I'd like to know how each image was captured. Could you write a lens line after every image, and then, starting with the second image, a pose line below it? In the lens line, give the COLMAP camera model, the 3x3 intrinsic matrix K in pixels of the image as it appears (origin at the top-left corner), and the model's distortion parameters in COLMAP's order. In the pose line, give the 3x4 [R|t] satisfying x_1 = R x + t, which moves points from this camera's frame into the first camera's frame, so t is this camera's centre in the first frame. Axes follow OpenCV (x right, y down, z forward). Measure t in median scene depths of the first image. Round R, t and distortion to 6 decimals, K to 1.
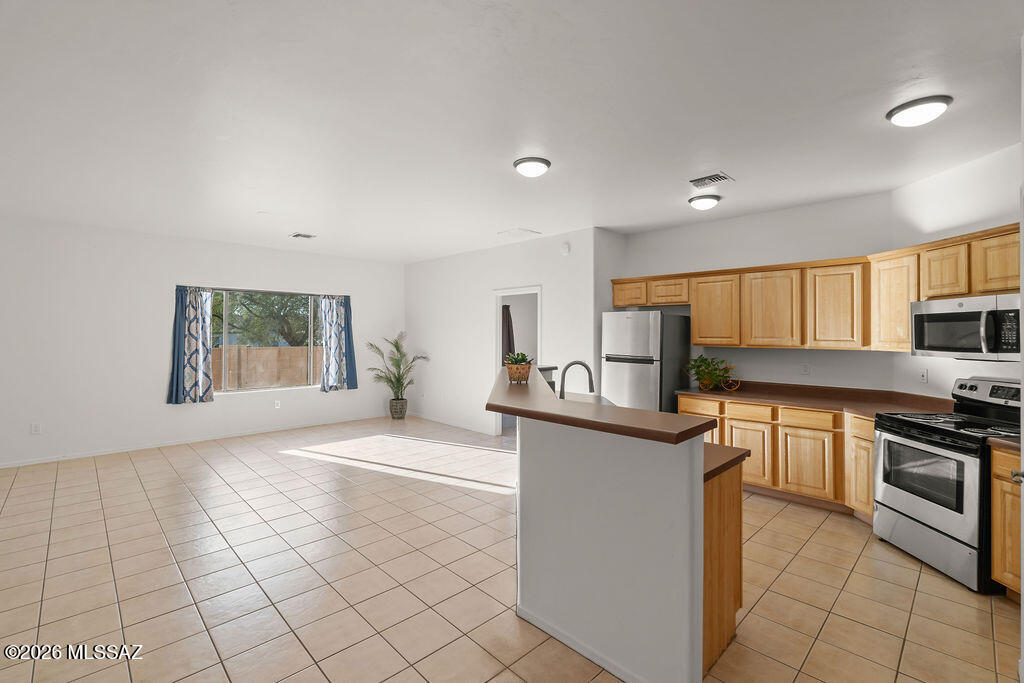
lens RADIAL K [[454.5, 0, 510.4], [0, 454.5, 336.5], [0, 0, 1]] dist [-0.003277, -0.000320]
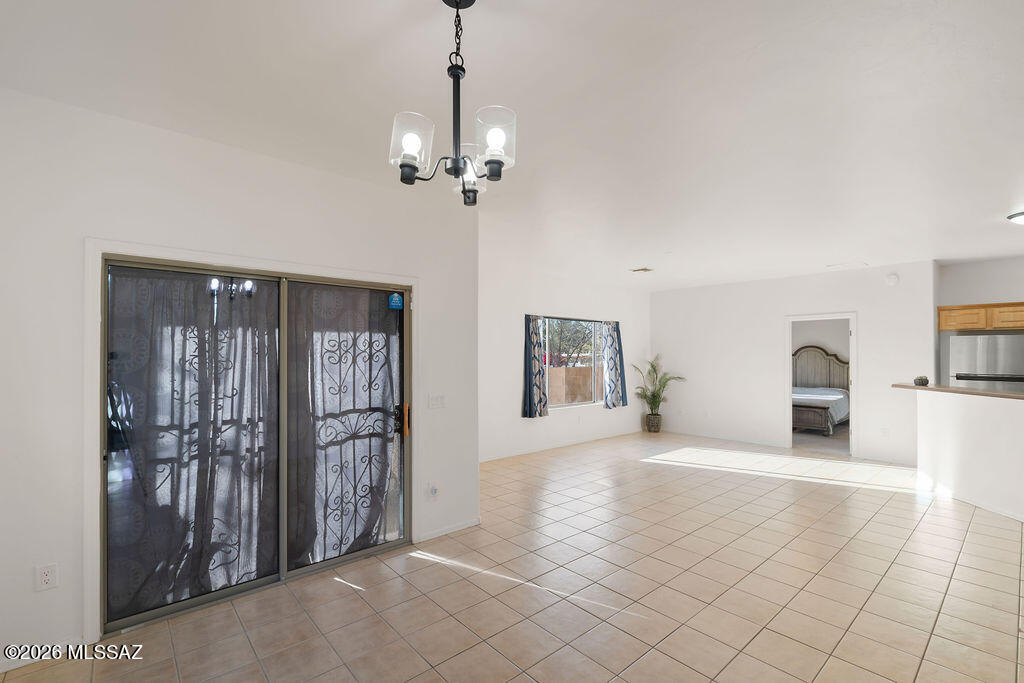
lens RADIAL K [[458.6, 0, 510.5], [0, 458.6, 355.5], [0, 0, 1]] dist [0.002410, 0.000153]
pose [[0.998557, -0.003829, -0.053556, -0.700471], [0.003544, 0.999979, -0.005421, -0.002624], [0.053576, 0.005223, 0.998550, -0.161040]]
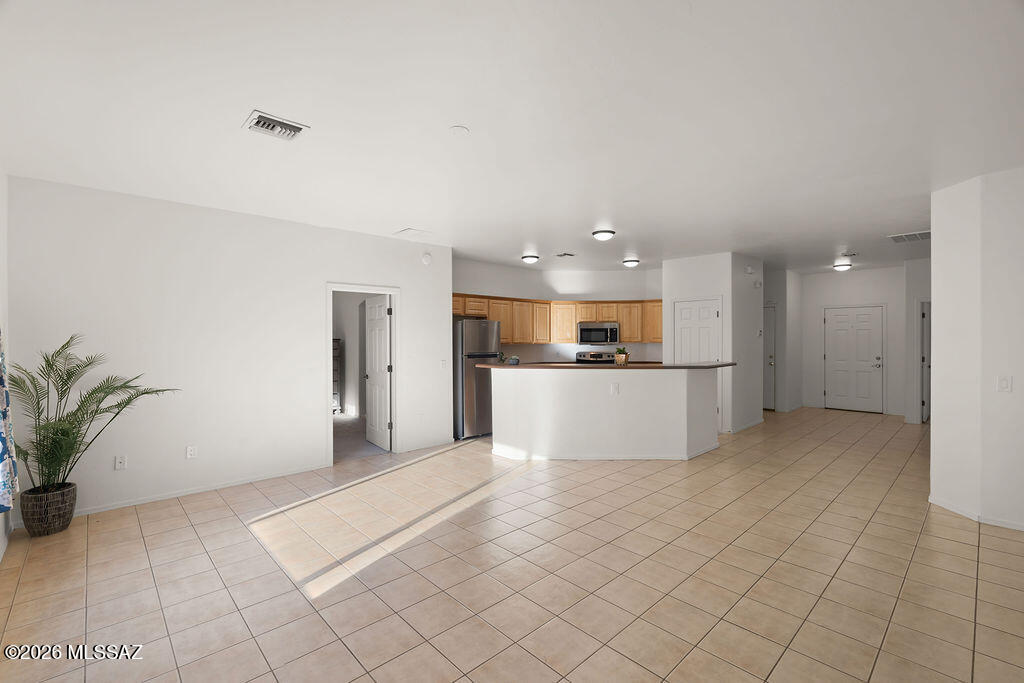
lens RADIAL K [[454.5, 0, 510.4], [0, 454.5, 336.5], [0, 0, 1]] dist [-0.003277, -0.000320]
pose [[0.025685, -0.004868, 0.999658, -0.895280], [0.009182, 0.999947, 0.004633, -0.009545], [-0.999628, 0.009059, 0.025728, 0.721920]]
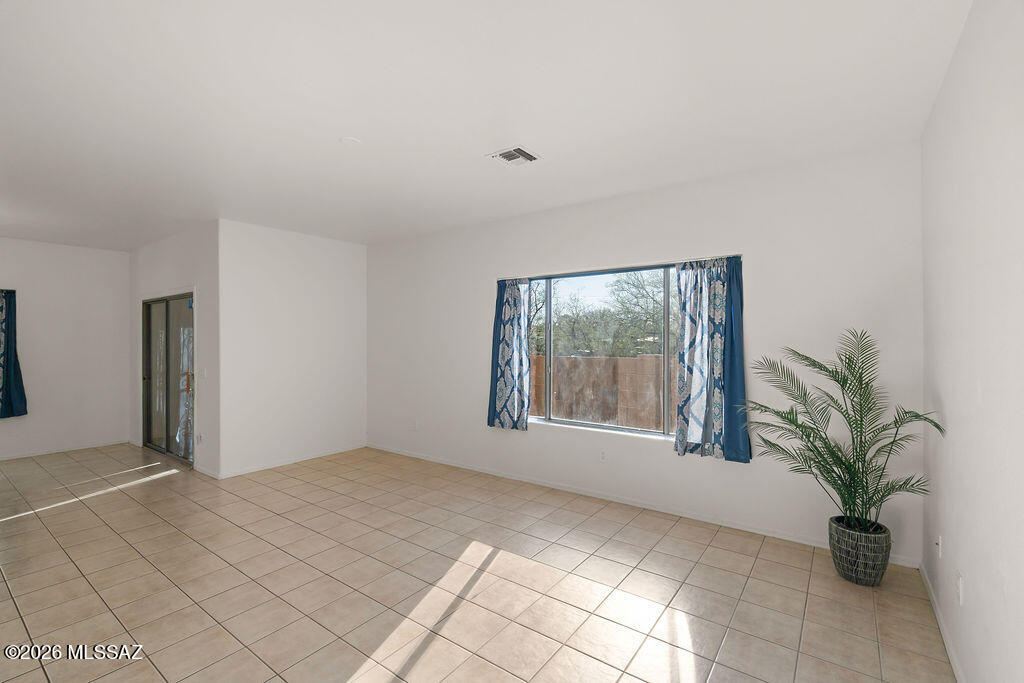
lens RADIAL K [[454.5, 0, 510.4], [0, 454.5, 336.5], [0, 0, 1]] dist [-0.003277, -0.000320]
pose [[0.161294, -0.007199, -0.986880, 0.075143], [-0.001543, 0.999970, -0.007547, -0.005205], [0.986905, 0.002740, 0.161279, 0.876444]]
